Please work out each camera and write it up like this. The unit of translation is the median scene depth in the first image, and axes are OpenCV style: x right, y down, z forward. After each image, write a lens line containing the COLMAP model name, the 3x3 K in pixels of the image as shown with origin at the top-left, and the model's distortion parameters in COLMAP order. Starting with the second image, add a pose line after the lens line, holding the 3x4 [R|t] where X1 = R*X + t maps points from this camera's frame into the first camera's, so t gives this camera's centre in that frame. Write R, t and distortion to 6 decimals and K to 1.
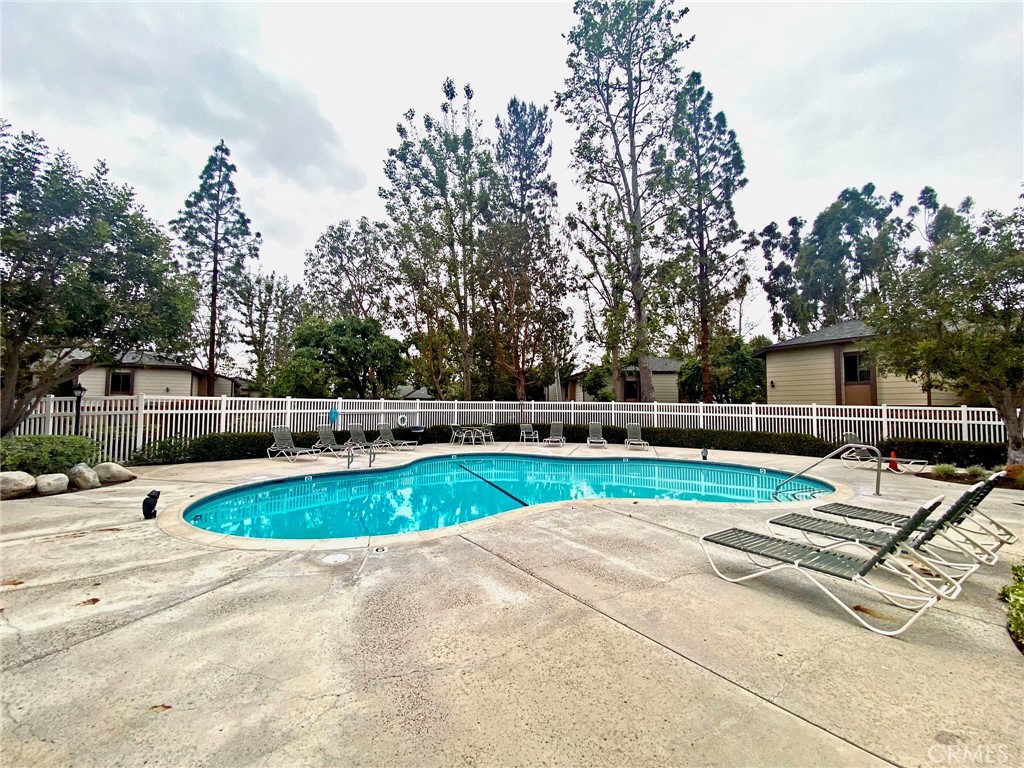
lens RADIAL K [[413.4, 0, 507.6], [0, 413.4, 386.1], [0, 0, 1]] dist [-0.001221, -0.011904]
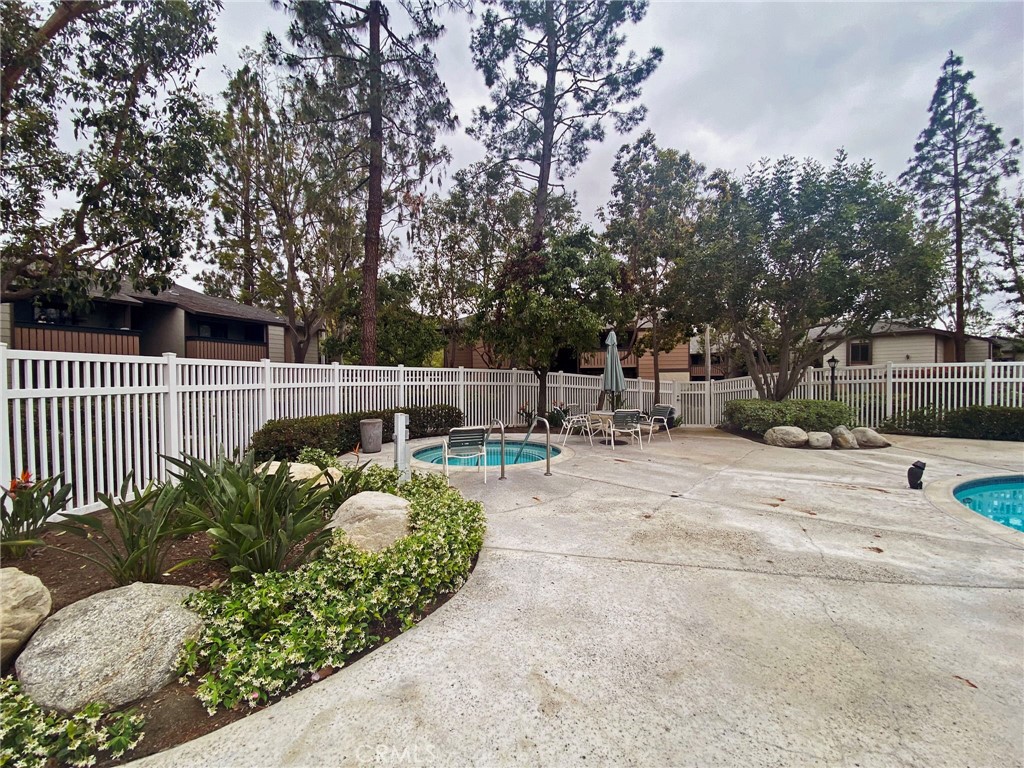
lens RADIAL K [[413.4, 0, 507.6], [0, 413.4, 386.1], [0, 0, 1]] dist [-0.001221, -0.011904]
pose [[0.114476, 0.014136, -0.993325, -0.004873], [0.061629, 0.997872, 0.021303, -0.001041], [0.991513, -0.063656, 0.113361, -0.018687]]
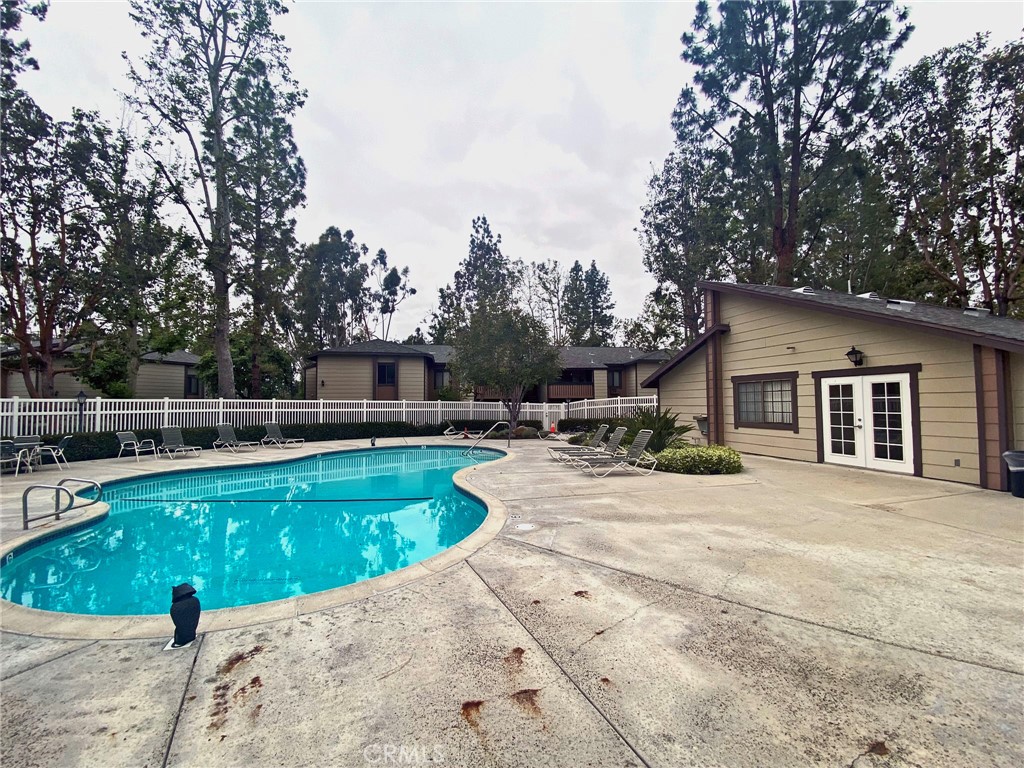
lens RADIAL K [[413.4, 0, 507.6], [0, 413.4, 386.1], [0, 0, 1]] dist [-0.001221, -0.011904]
pose [[0.333559, 0.032517, 0.942168, -0.352140], [-0.044843, 0.998821, -0.018597, 0.003253], [-0.941662, -0.036047, 0.334624, 0.138798]]
